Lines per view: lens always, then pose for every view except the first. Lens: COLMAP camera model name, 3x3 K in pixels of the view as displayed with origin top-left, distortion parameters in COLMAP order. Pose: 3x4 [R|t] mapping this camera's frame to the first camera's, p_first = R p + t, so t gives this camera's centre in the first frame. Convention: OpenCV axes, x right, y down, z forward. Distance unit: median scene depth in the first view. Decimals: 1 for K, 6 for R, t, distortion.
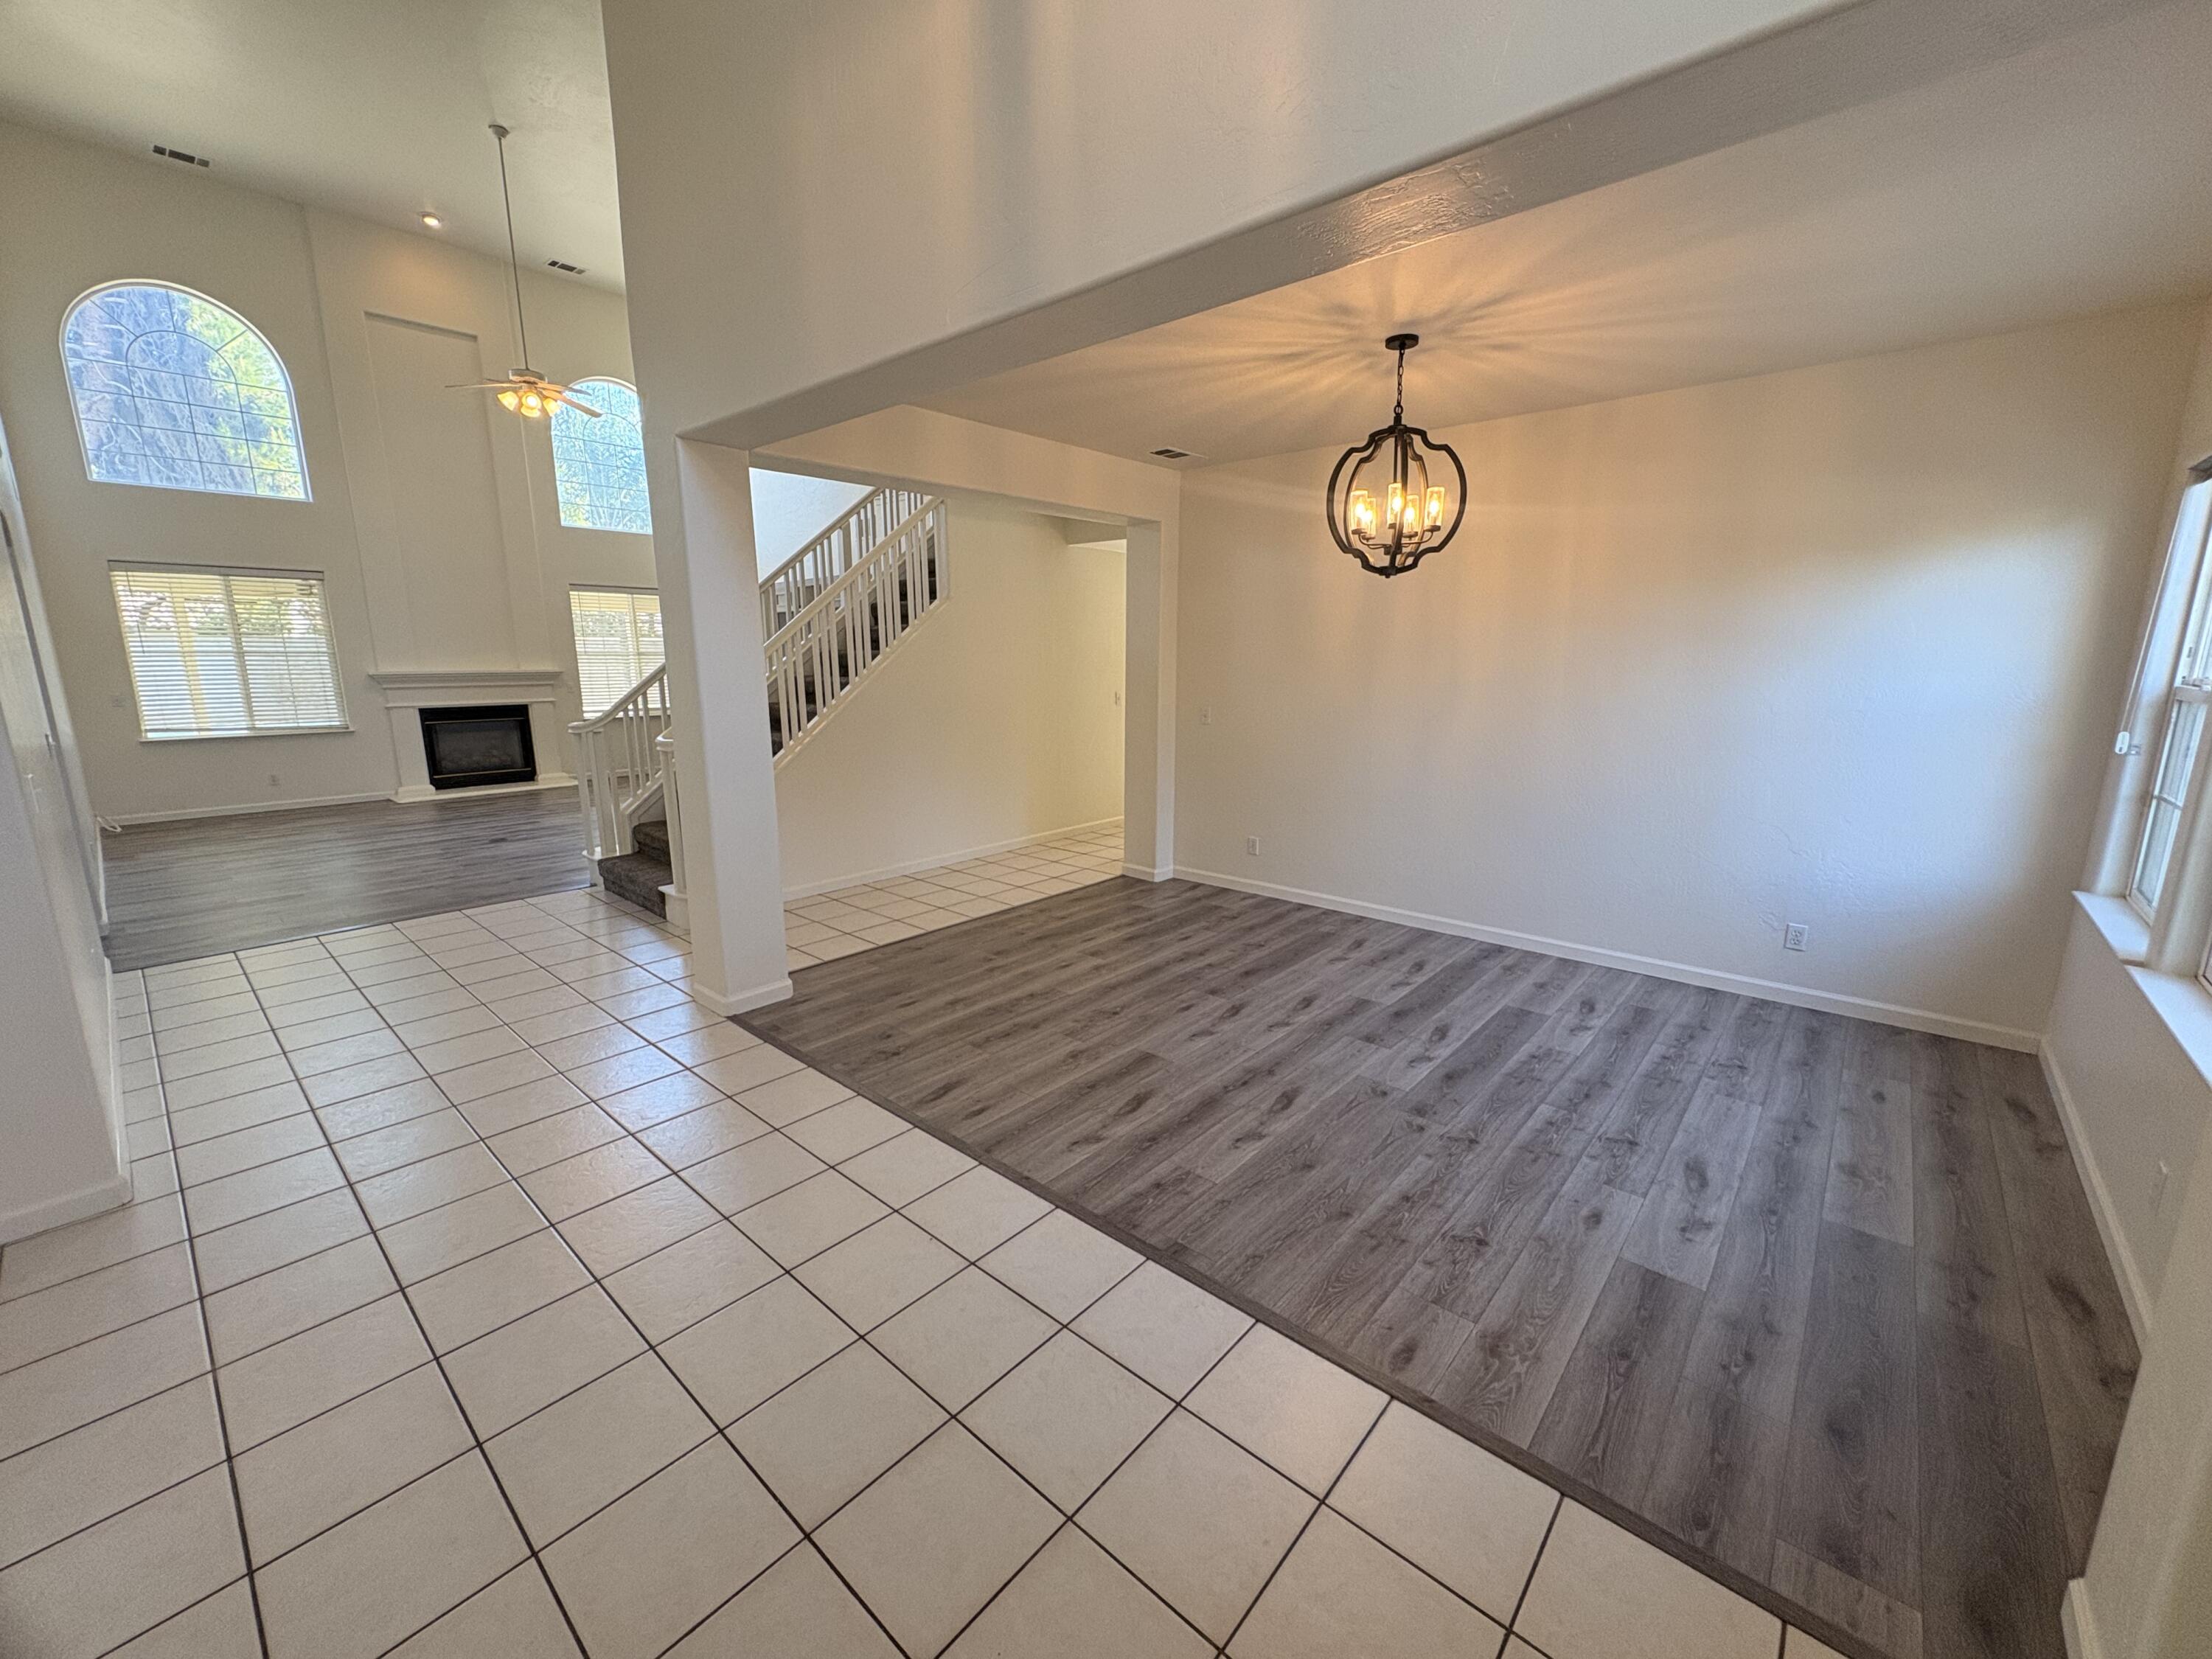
lens RADIAL K [[879.9, 0, 1110.7], [0, 879.9, 826.3], [0, 0, 1]] dist [0.000726, -0.000134]
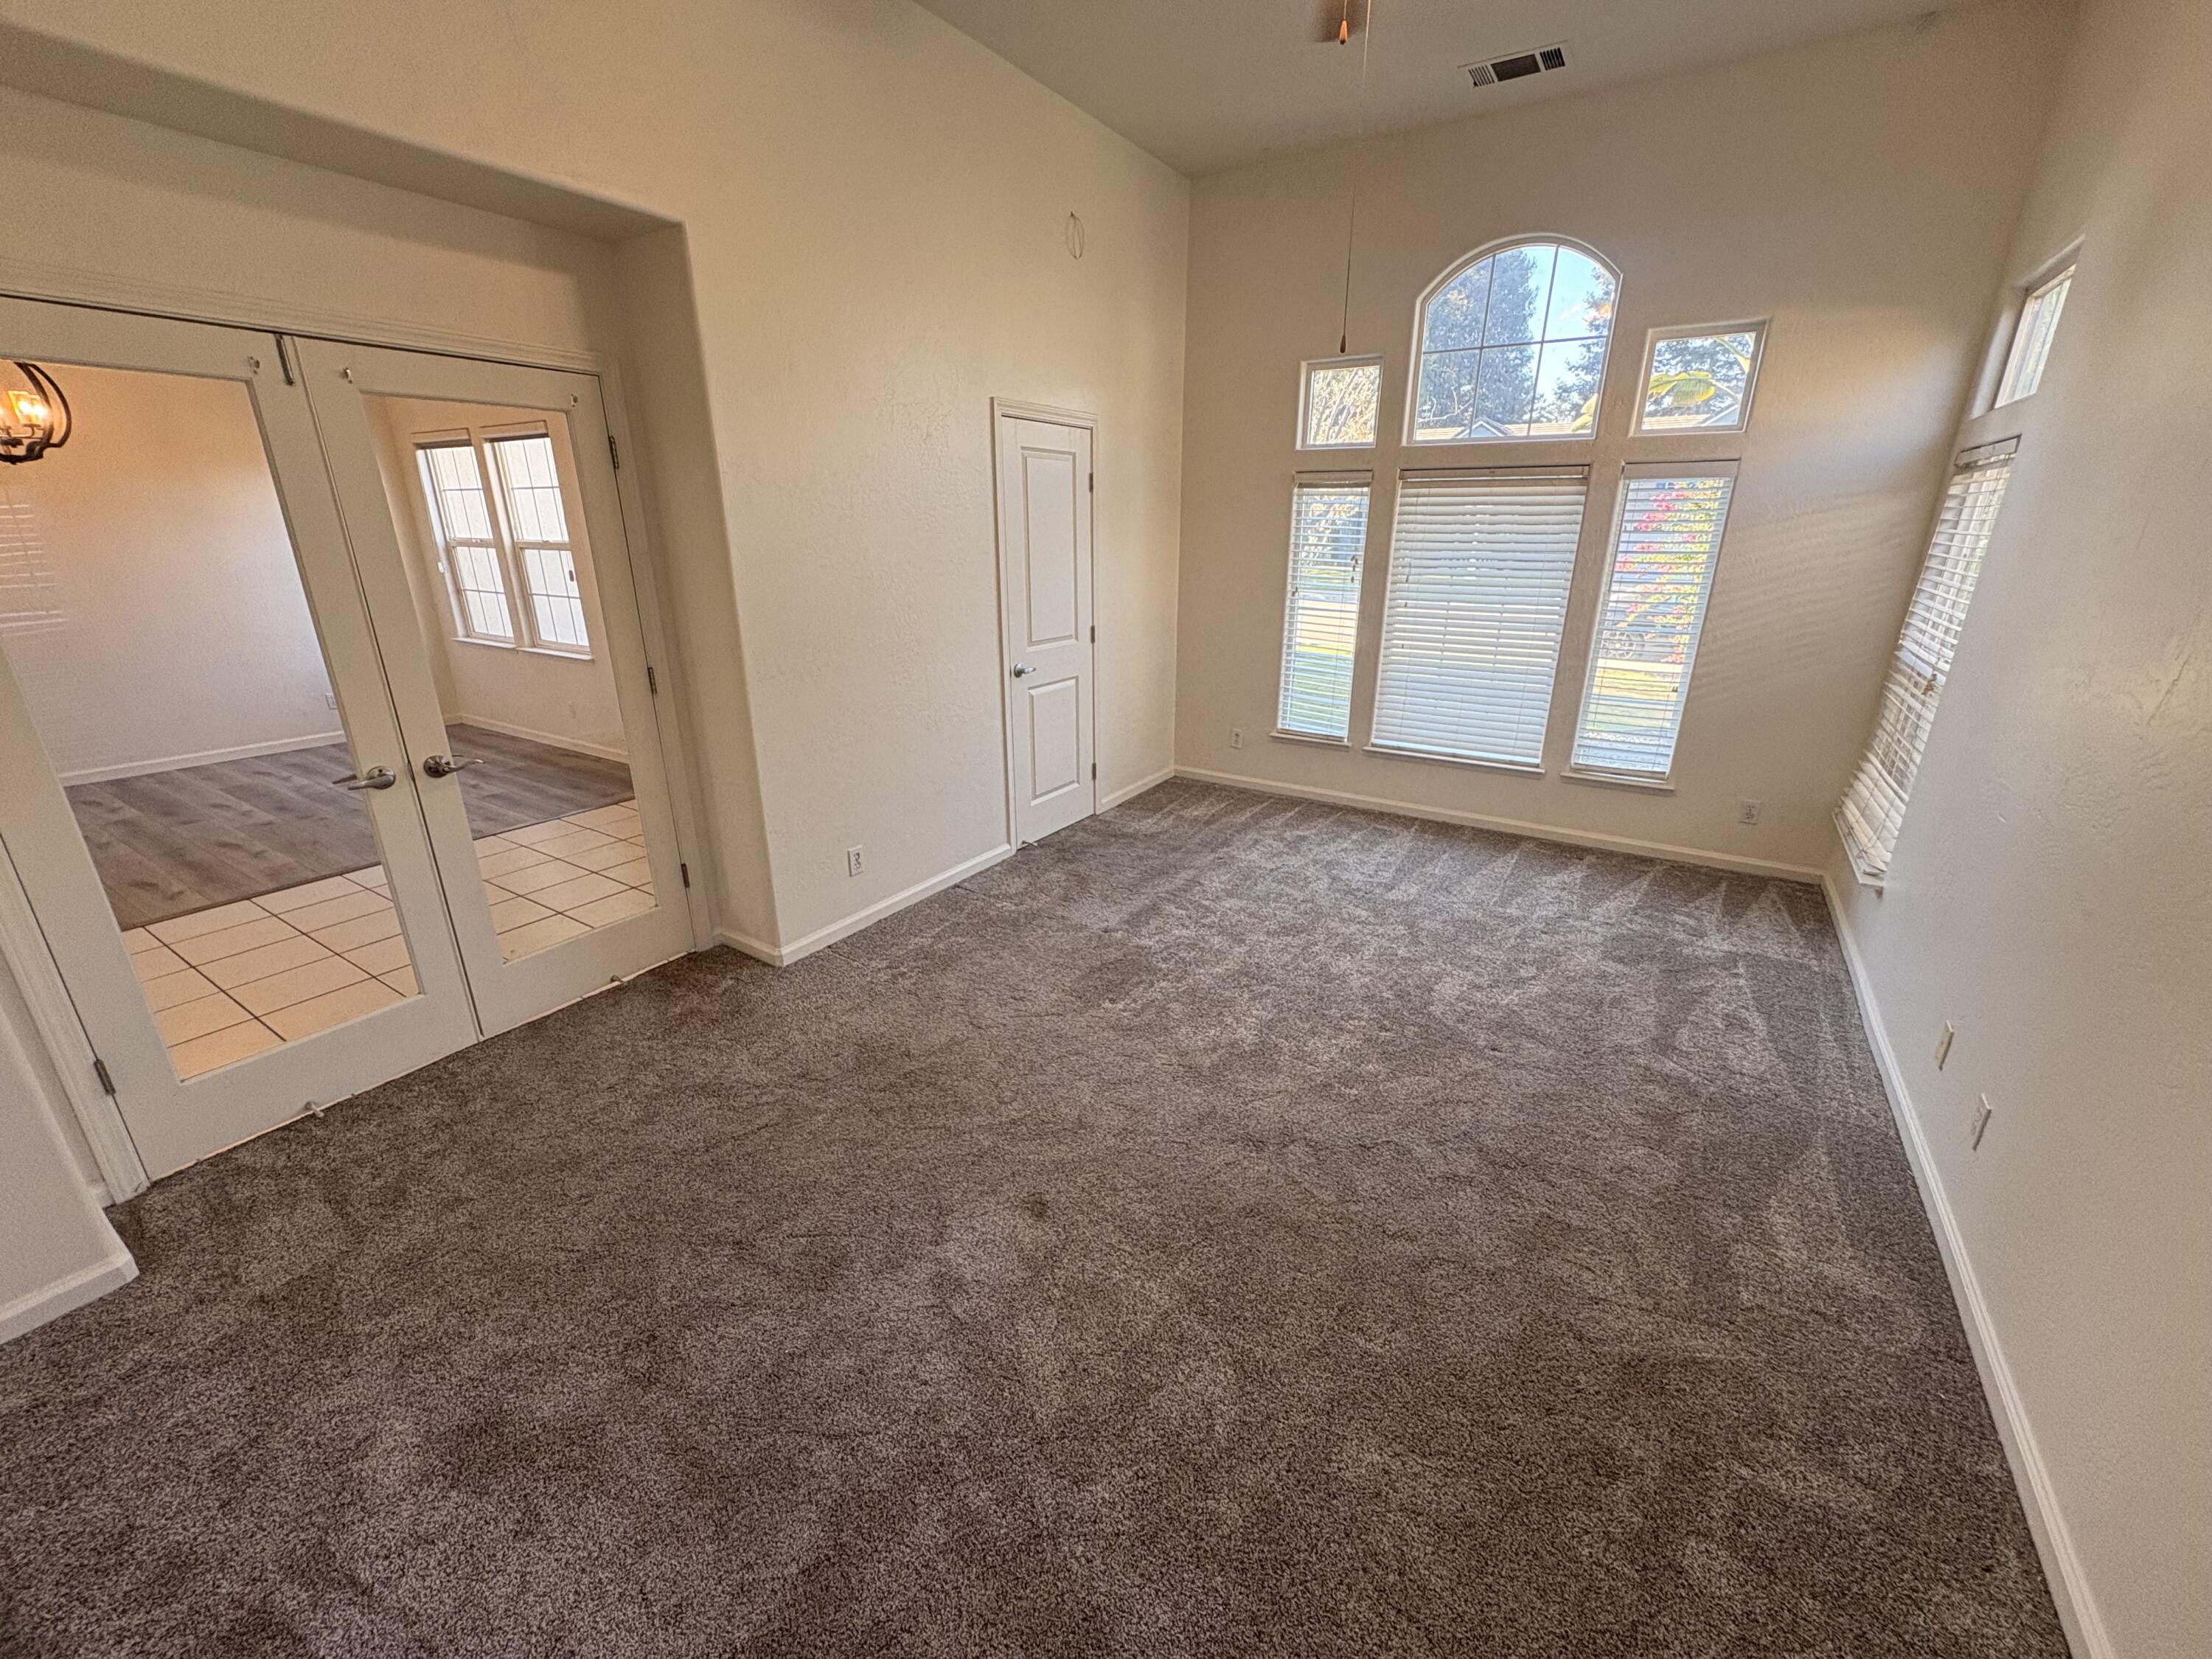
lens RADIAL K [[879.9, 0, 1110.7], [0, 879.9, 826.3], [0, 0, 1]] dist [0.000726, -0.000134]
pose [[-0.150813, -0.320545, 0.935150, -1.424375], [0.195106, 0.917712, 0.346032, 0.065808], [-0.969118, 0.234640, -0.075863, -0.324039]]
